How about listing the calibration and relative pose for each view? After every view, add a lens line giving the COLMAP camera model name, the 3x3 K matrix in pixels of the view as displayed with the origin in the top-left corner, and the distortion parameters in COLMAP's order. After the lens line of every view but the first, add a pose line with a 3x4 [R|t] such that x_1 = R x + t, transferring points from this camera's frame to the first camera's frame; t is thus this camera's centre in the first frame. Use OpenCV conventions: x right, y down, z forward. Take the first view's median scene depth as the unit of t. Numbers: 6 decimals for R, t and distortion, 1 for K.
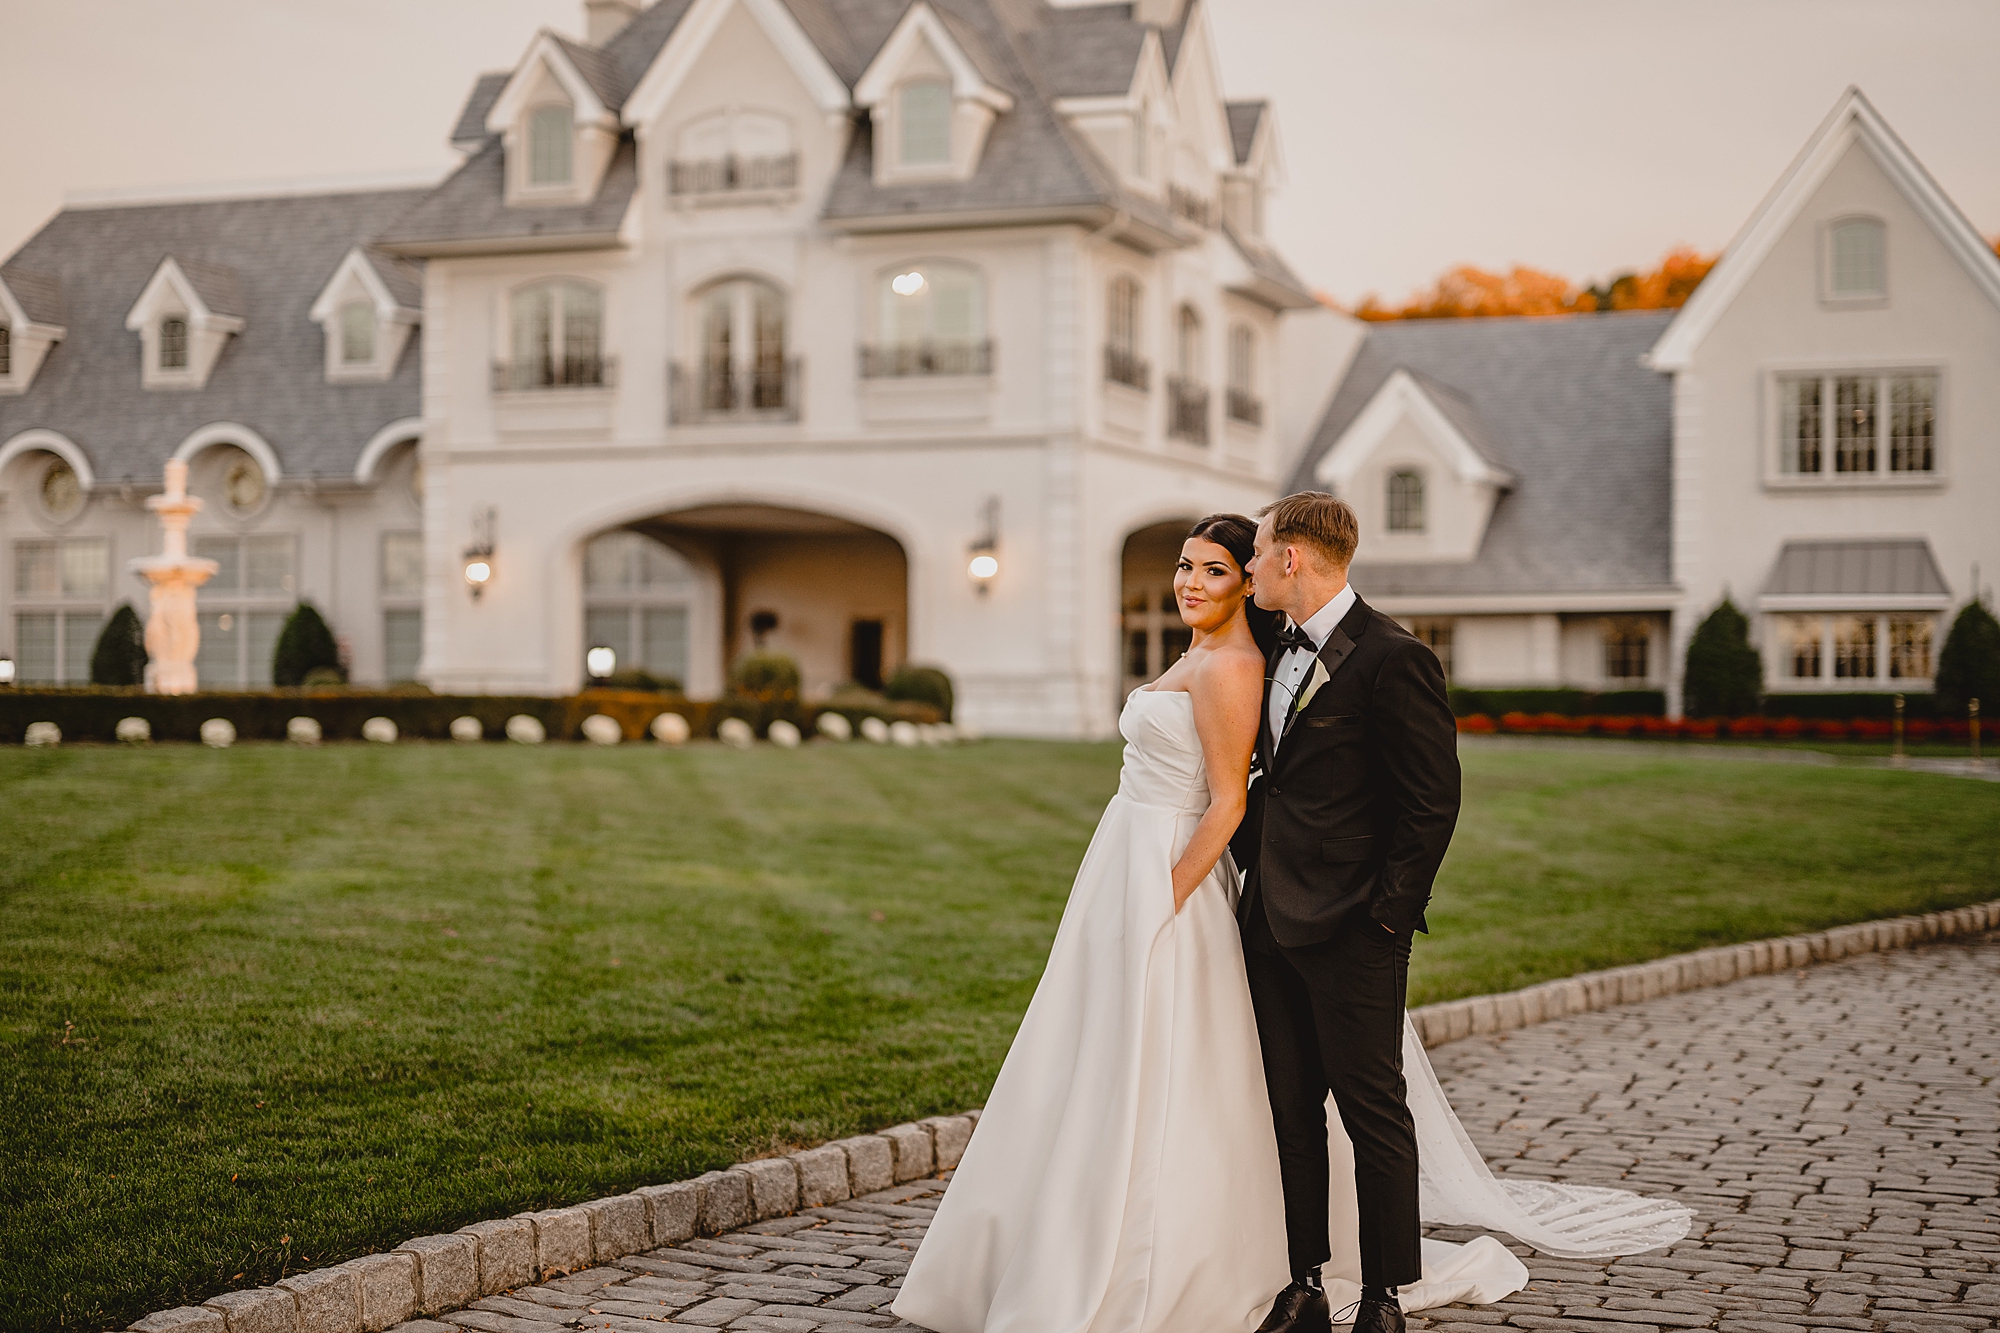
lens RADIAL K [[2869.2, 0, 998.6], [0, 2869.2, 698.3], [0, 0, 1]] dist [0.000510, -0.002148]
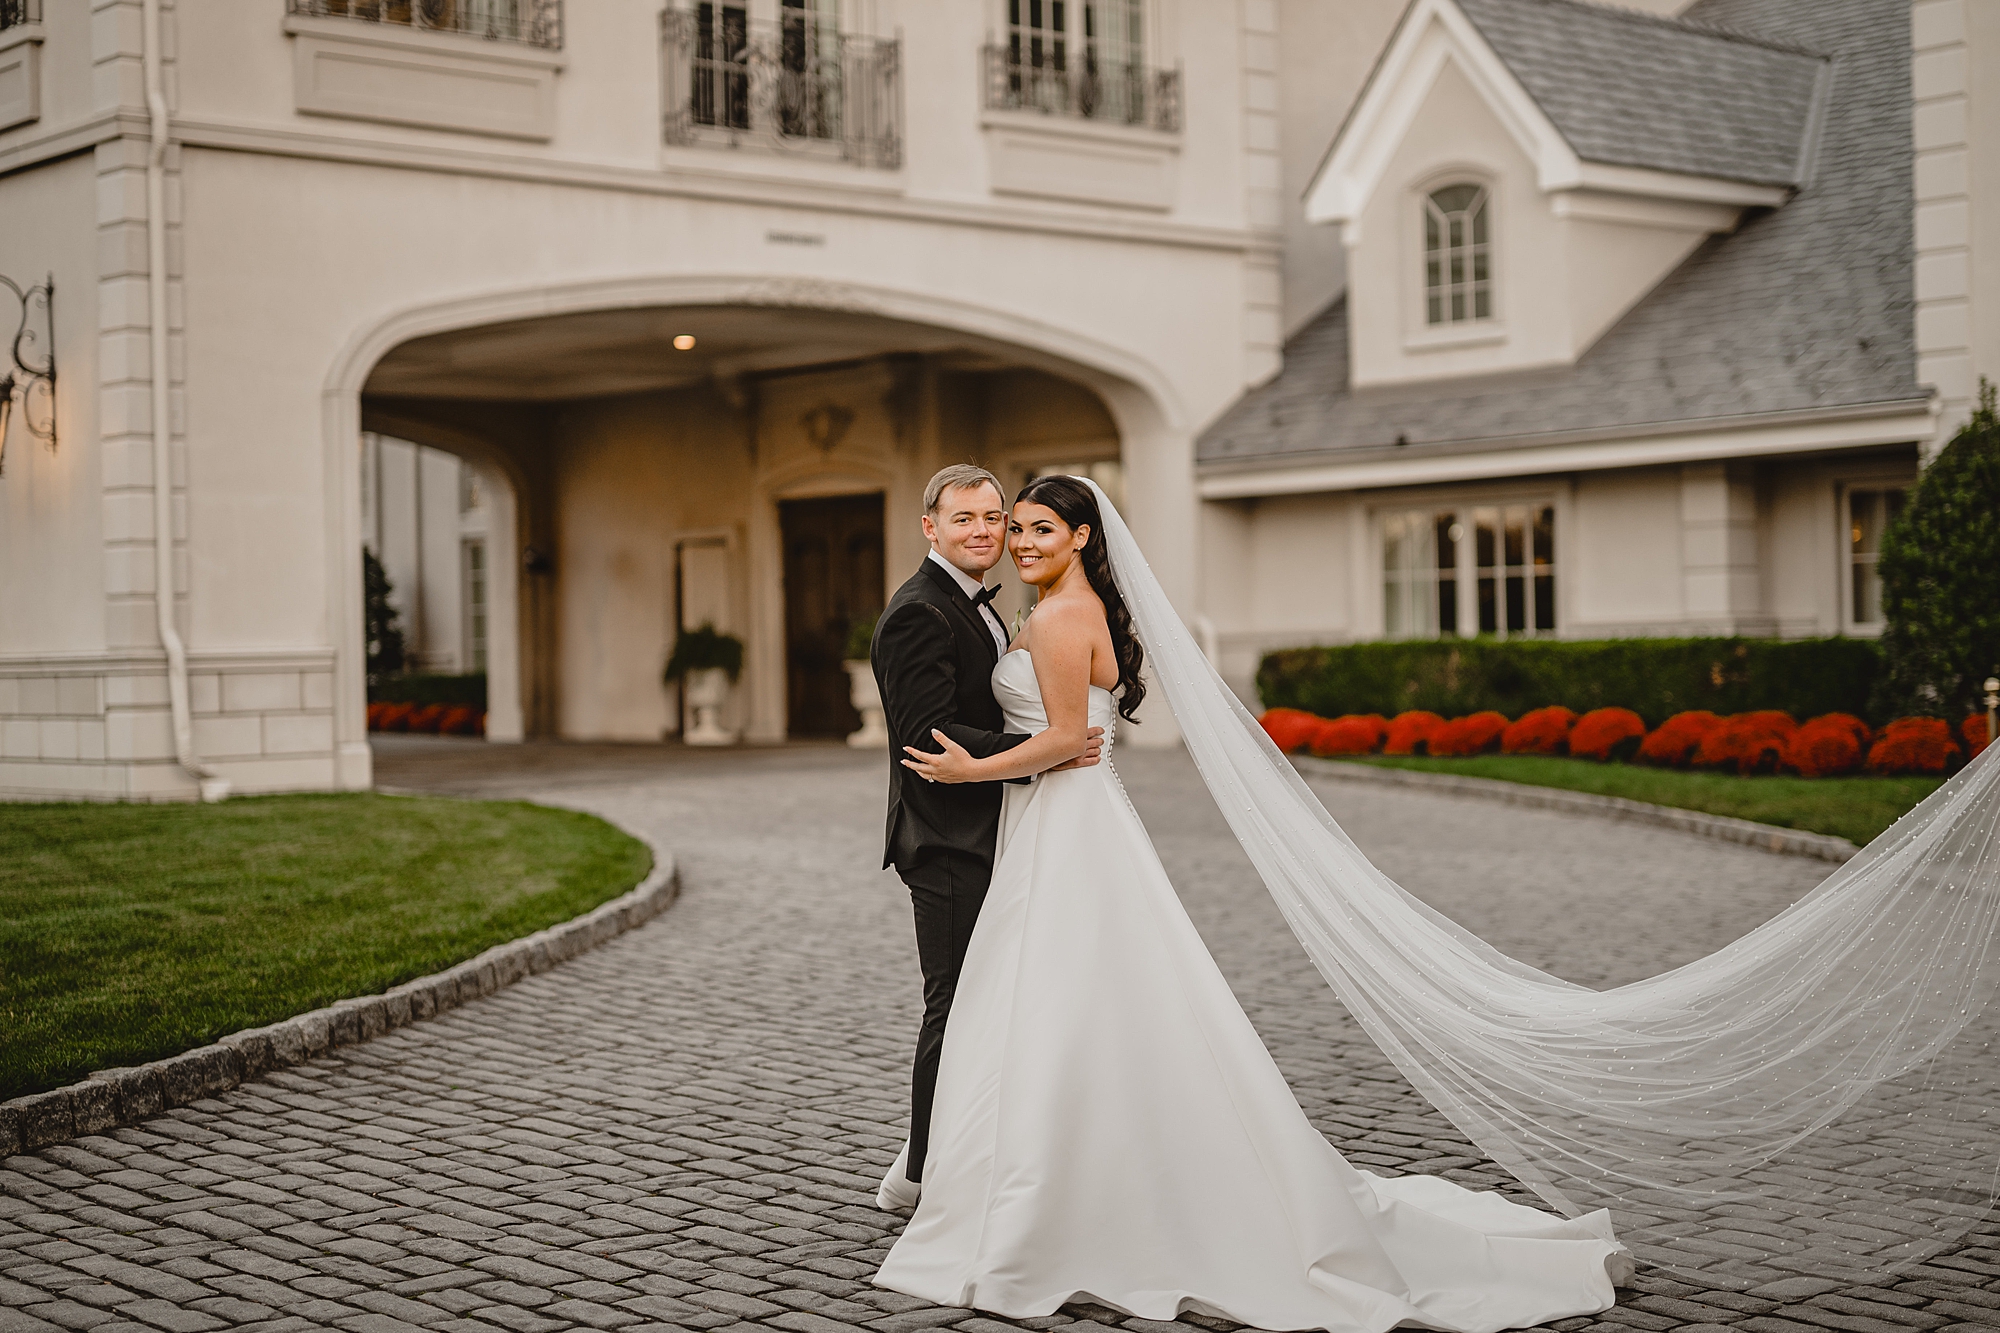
lens RADIAL K [[2965.8, 0, 1108.3], [0, 2965.8, 697.9], [0, 0, 1]] dist [-0.005160, 0.018773]
pose [[0.899507, -0.014206, -0.436675, 0.371963], [0.024785, 0.999521, 0.018537, -0.007092], [0.436203, -0.027497, 0.899428, 0.655620]]
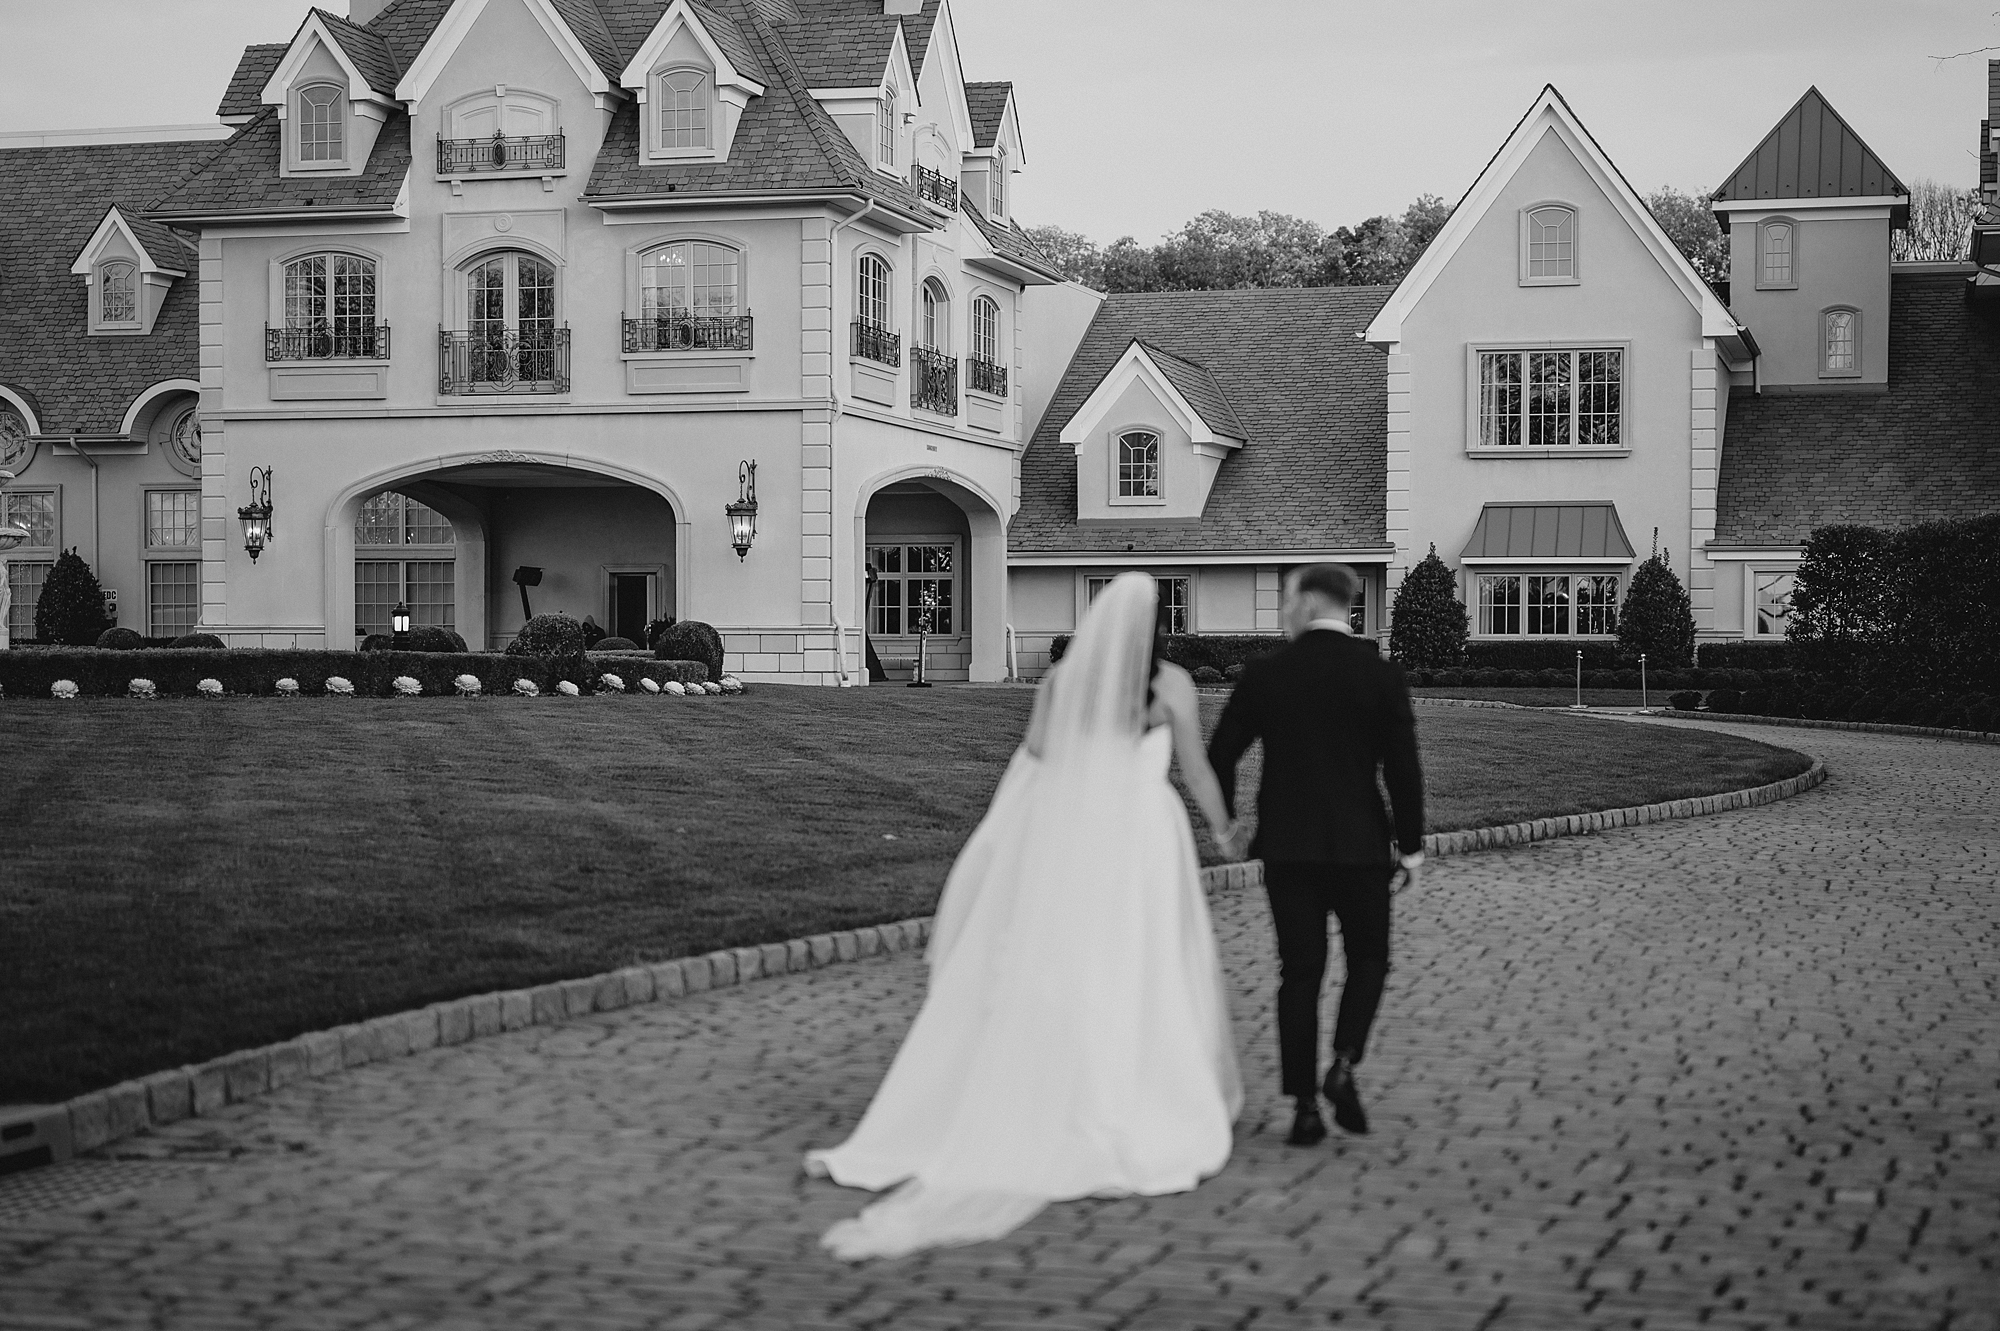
lens RADIAL K [[2965.8, 0, 1108.3], [0, 2965.8, 696.9], [0, 0, 1]] dist [-0.005160, 0.018773]
pose [[0.992726, -0.002827, 0.120359, -0.002937], [0.000583, 0.999826, 0.018670, -0.003487], [-0.120391, -0.018464, 0.992555, -0.114381]]
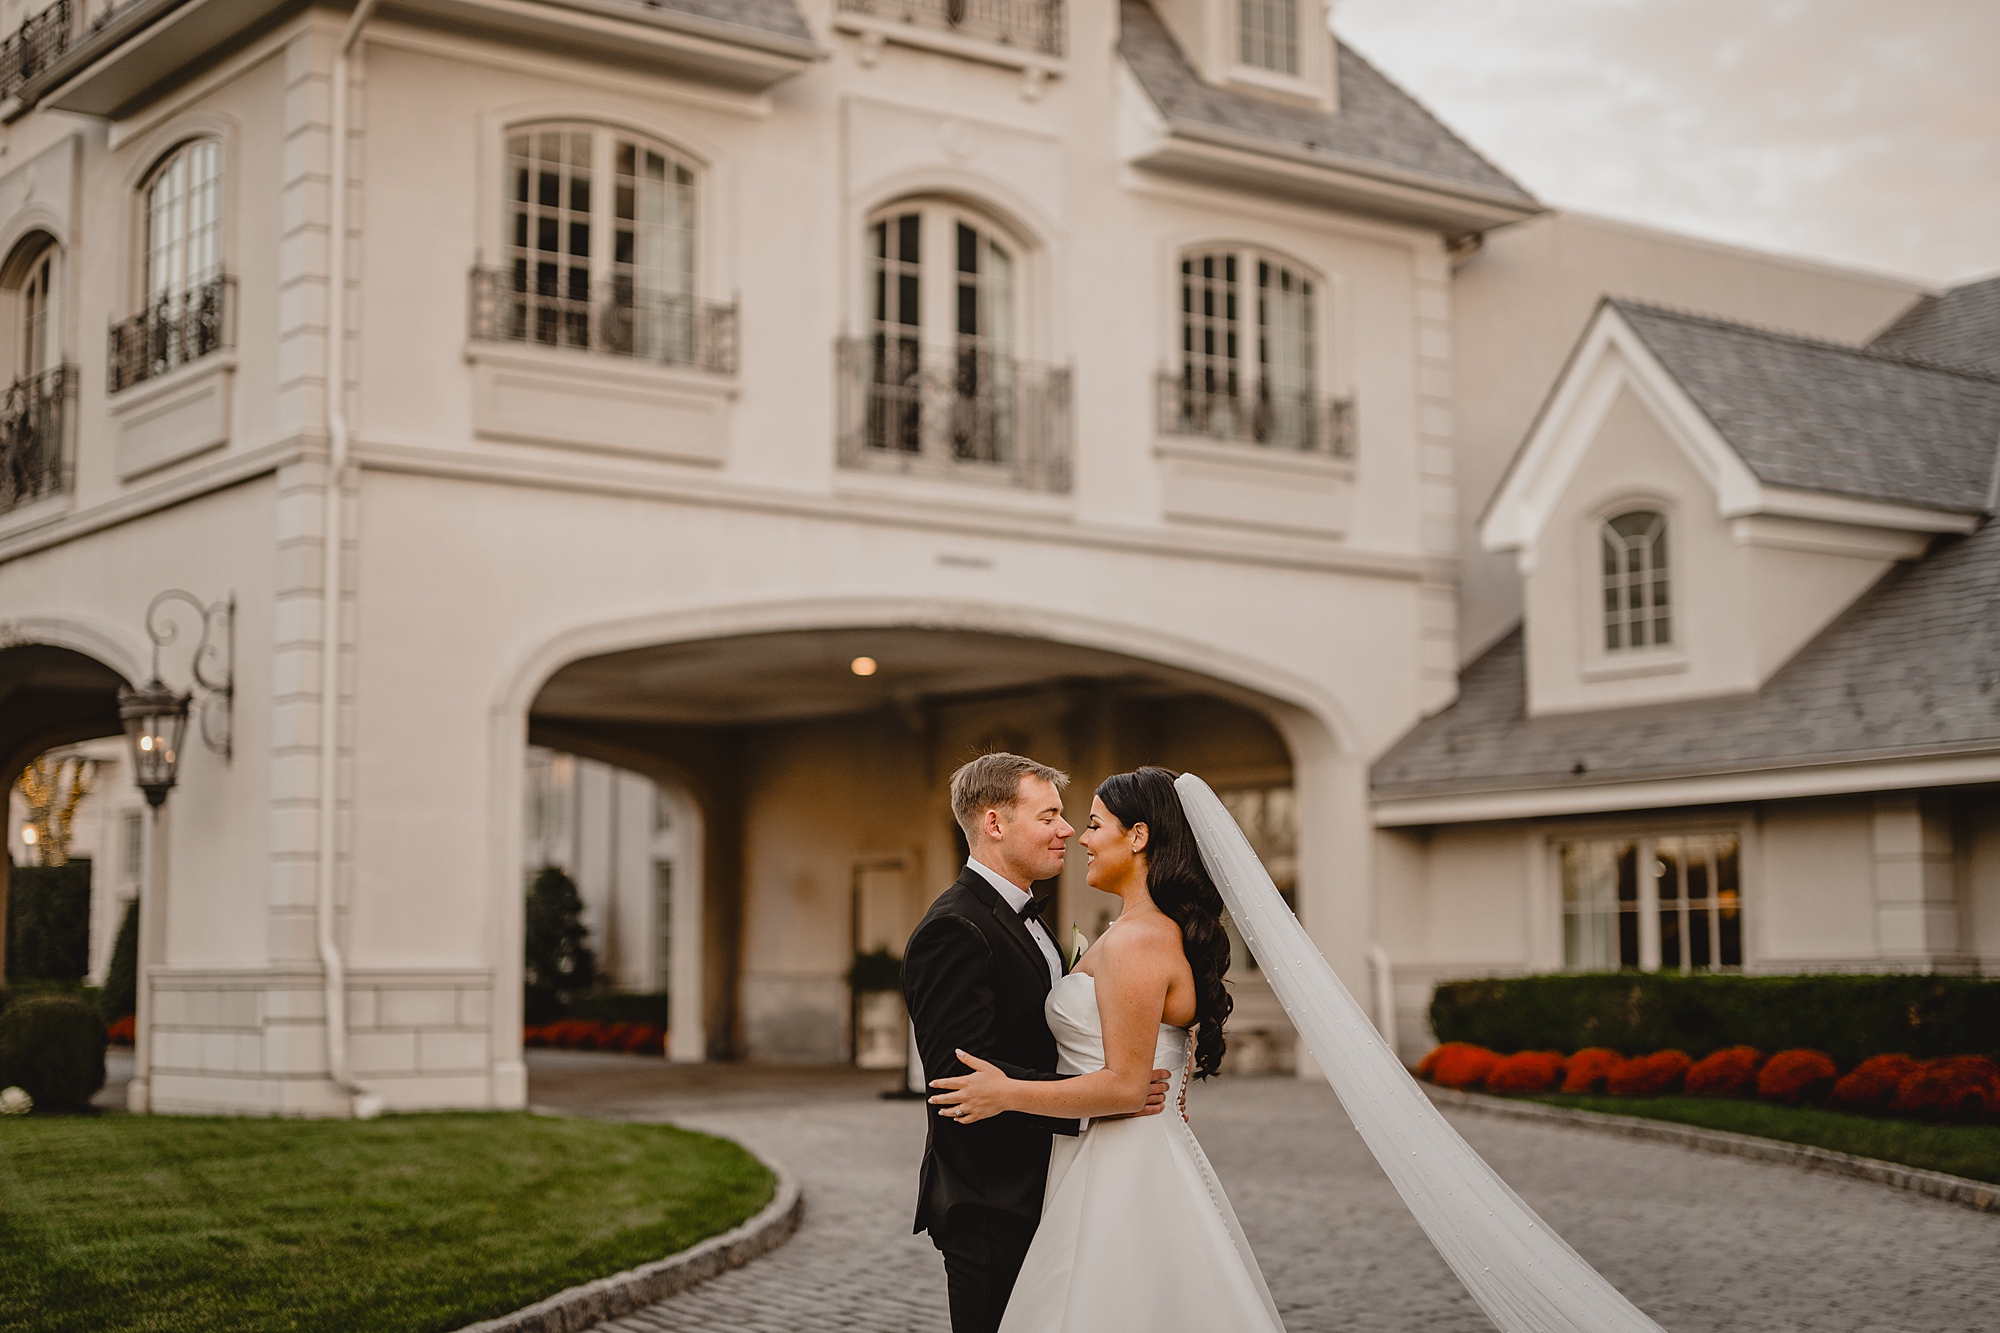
lens RADIAL K [[2895.5, 0, 1036.5], [0, 2895.5, 673.3], [0, 0, 1]] dist [0.005163, -0.007899]
pose [[0.856359, -0.061539, -0.512700, 0.367049], [0.009393, 0.994566, -0.103687, -0.006821], [0.516295, 0.083977, 0.852284, 0.676987]]
